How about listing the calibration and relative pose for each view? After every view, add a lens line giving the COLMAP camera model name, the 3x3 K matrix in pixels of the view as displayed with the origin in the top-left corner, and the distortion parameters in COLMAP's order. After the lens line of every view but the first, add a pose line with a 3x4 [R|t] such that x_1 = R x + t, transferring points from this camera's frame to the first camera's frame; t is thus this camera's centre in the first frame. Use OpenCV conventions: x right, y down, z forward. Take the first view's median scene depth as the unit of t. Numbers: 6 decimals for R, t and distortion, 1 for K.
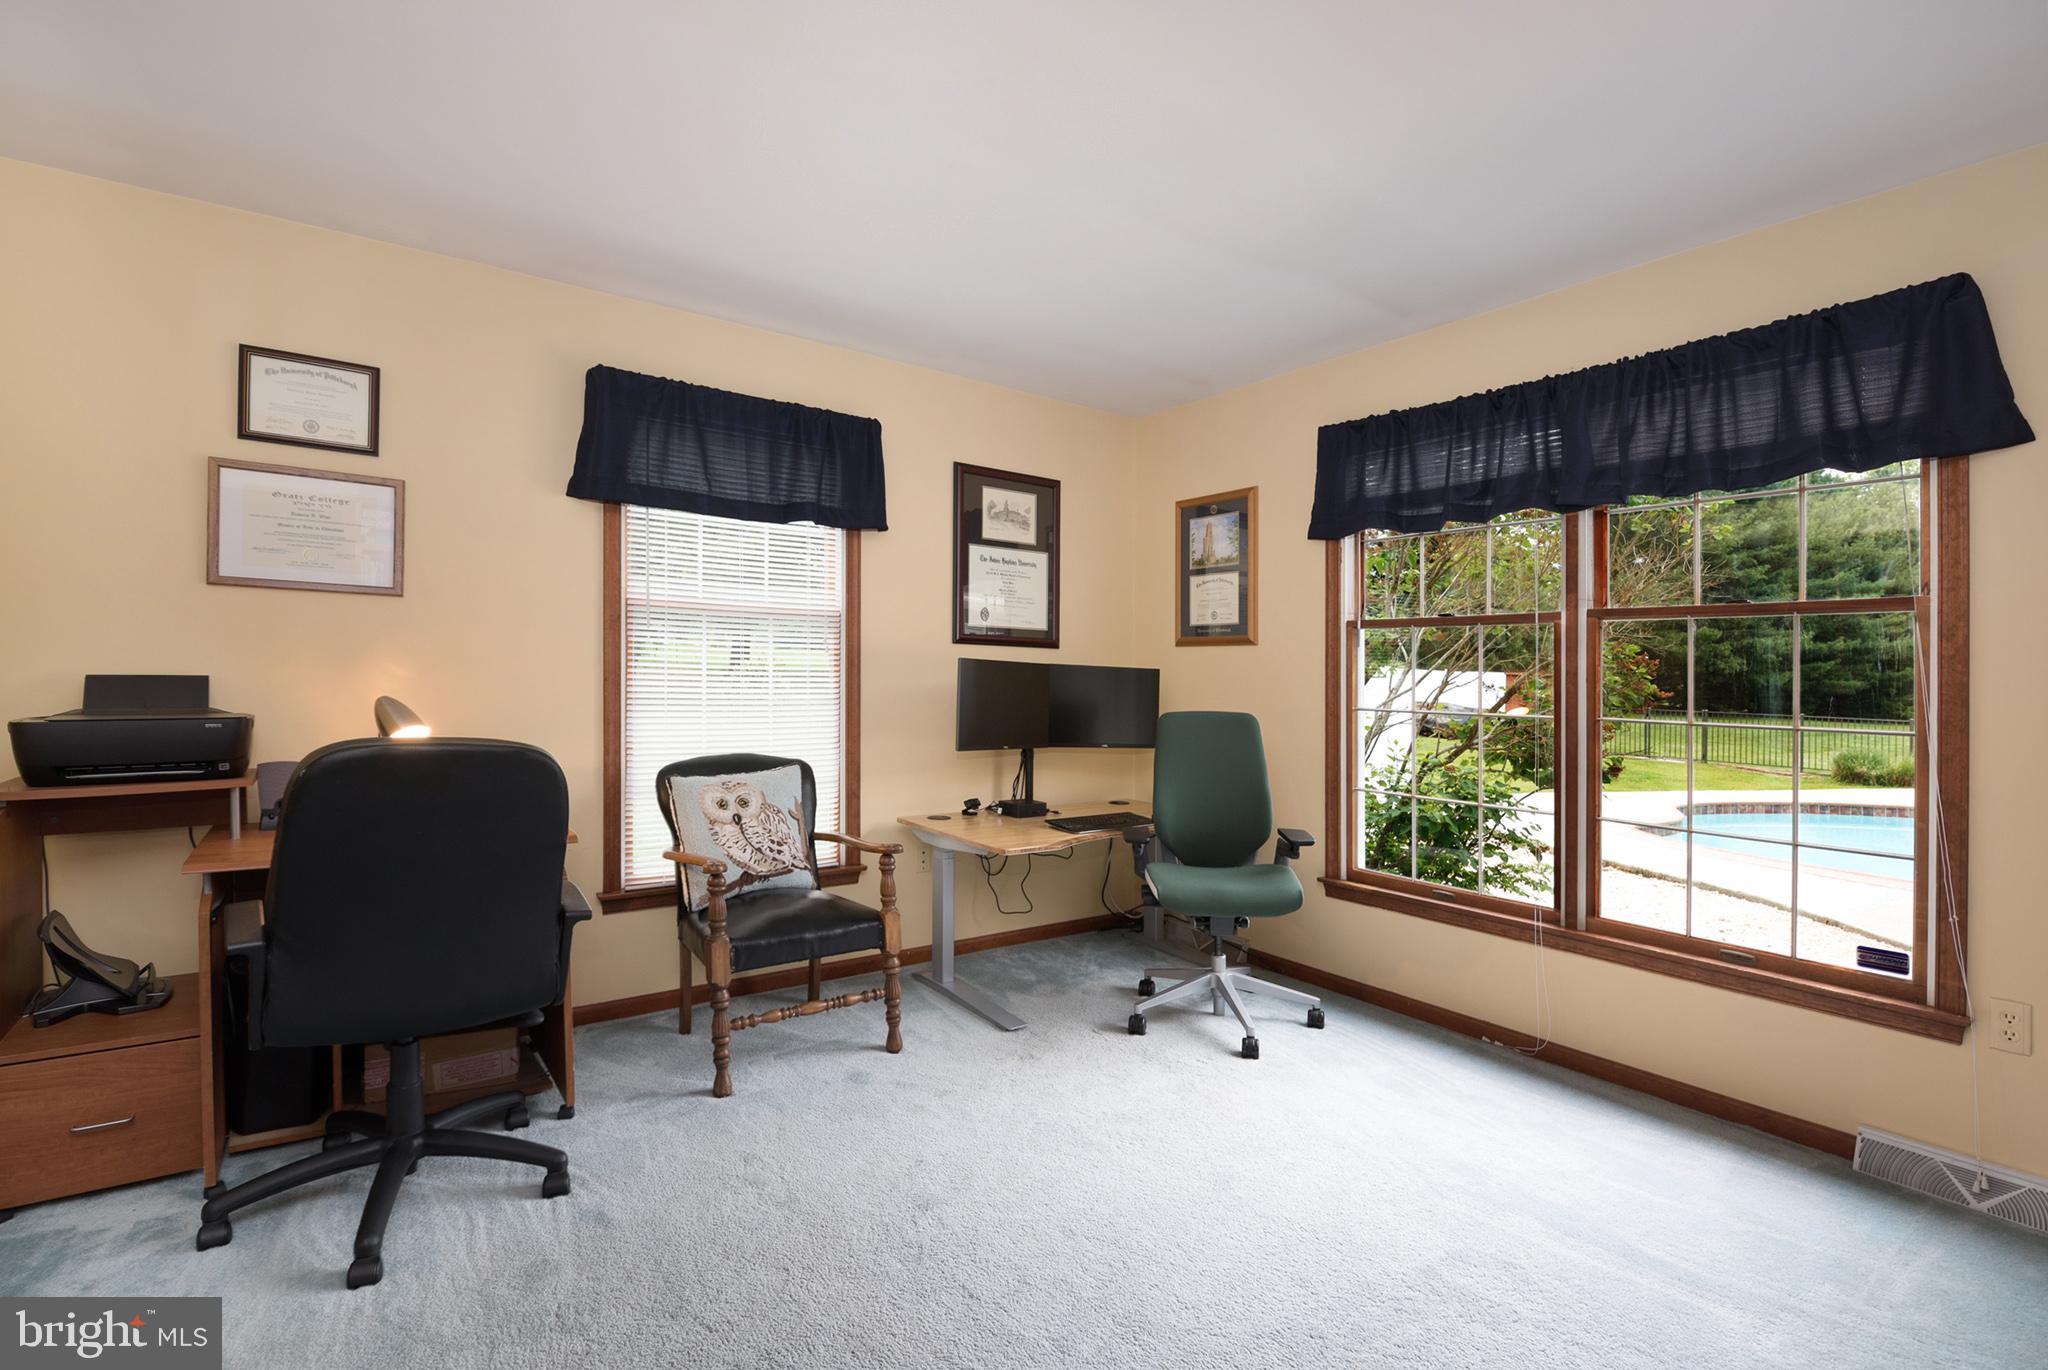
lens RADIAL K [[896.6, 0, 986.9], [0, 896.6, 672.4], [0, 0, 1]] dist [0.004128, -0.006035]
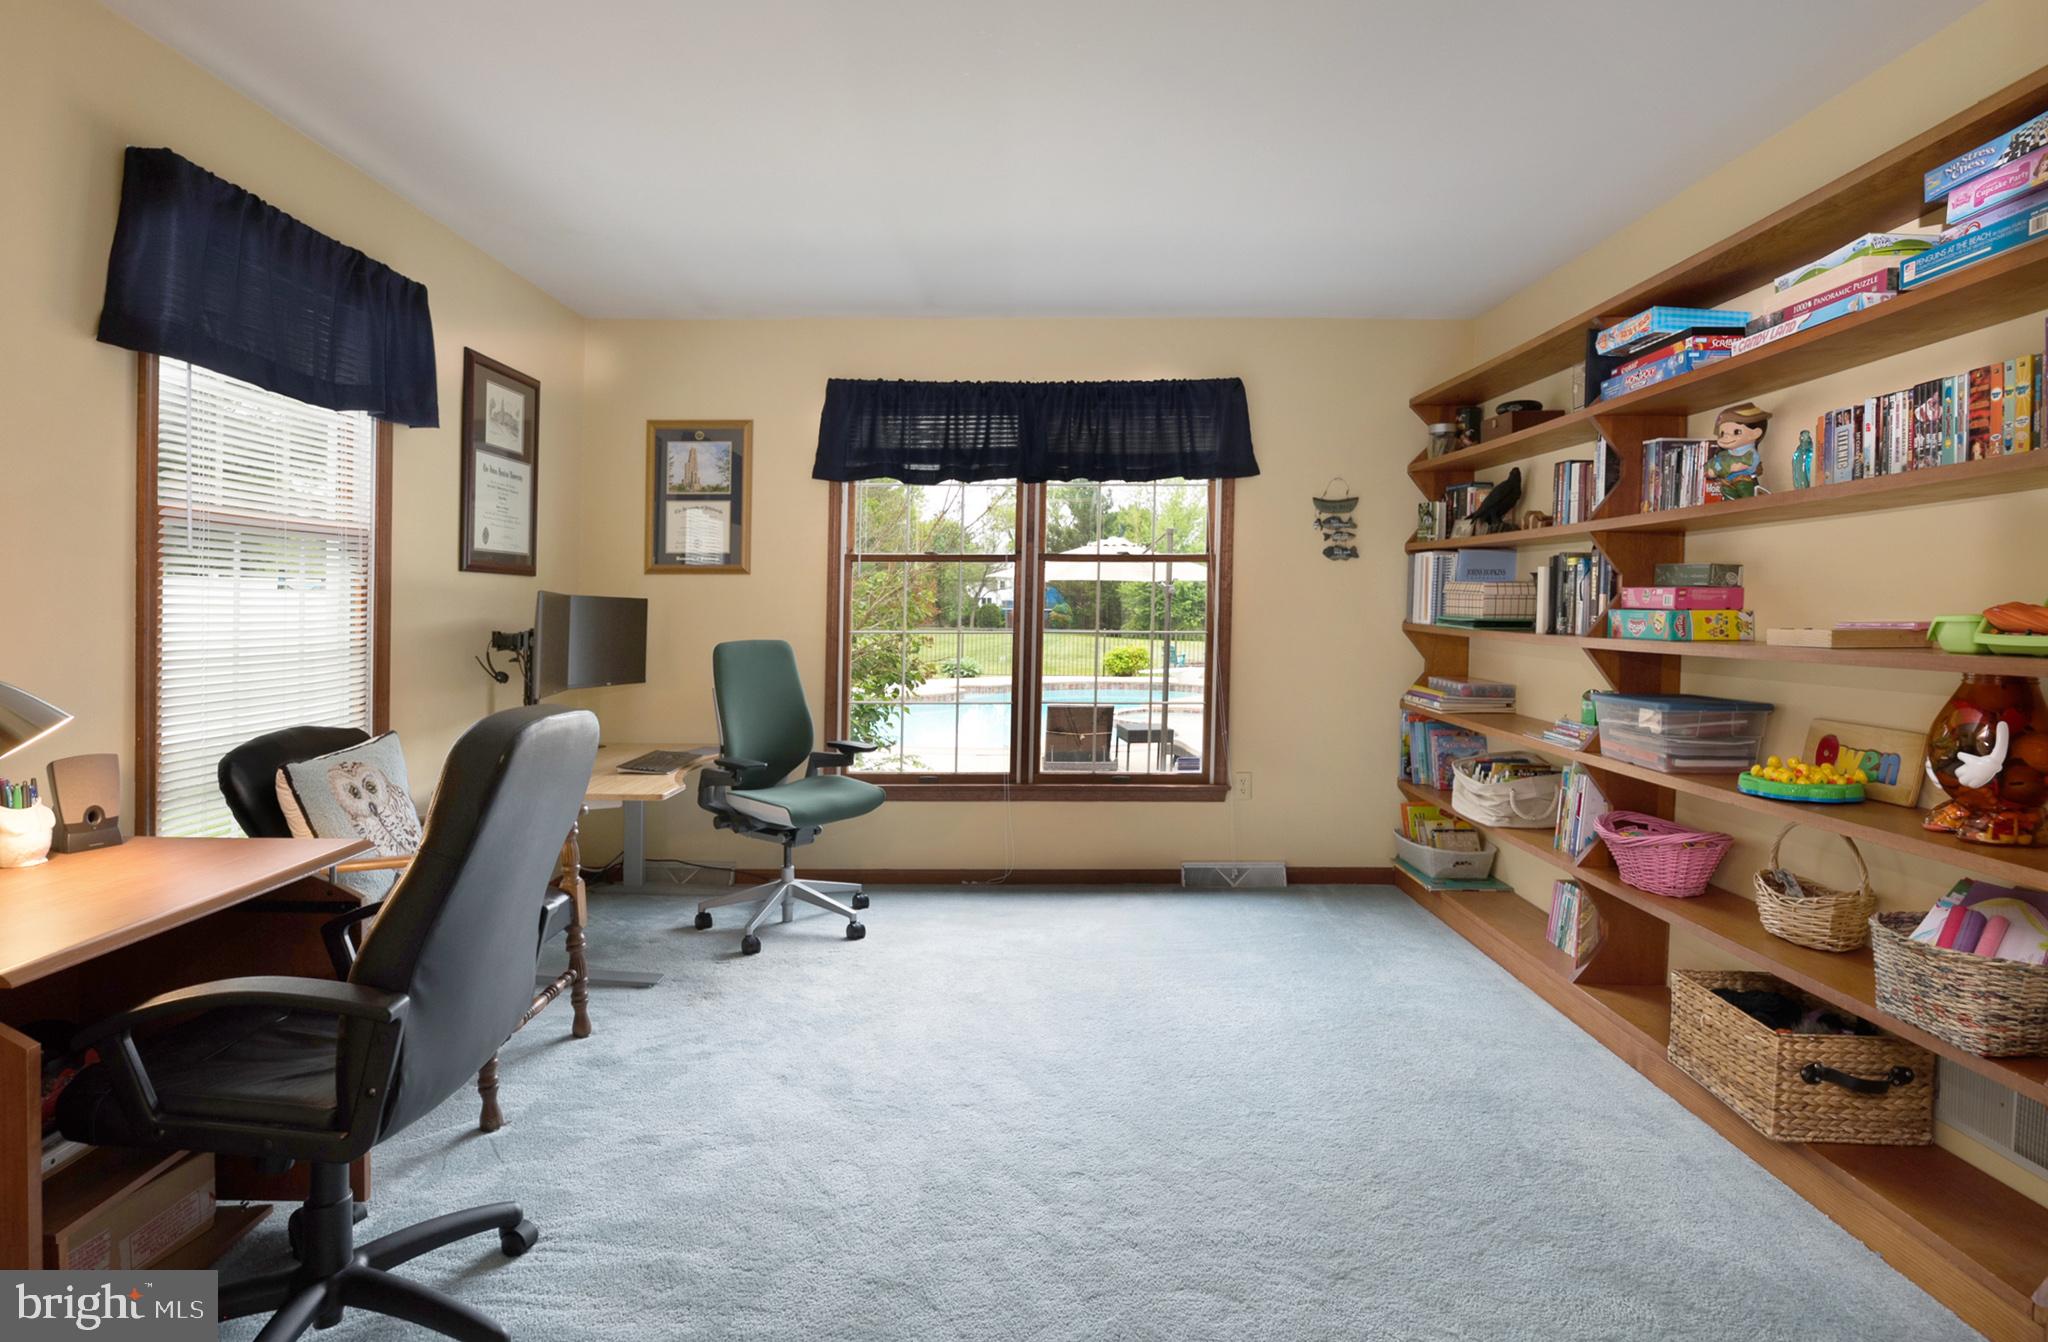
lens RADIAL K [[1031.1, 0, 1019.9], [0, 1031.1, 633.8], [0, 0, 1]] dist [-0.000972, 0.000211]
pose [[0.611068, -0.041526, 0.790488, -0.528066], [0.008952, 0.998922, 0.045555, -0.015608], [-0.791527, -0.020761, 0.610781, 0.034384]]
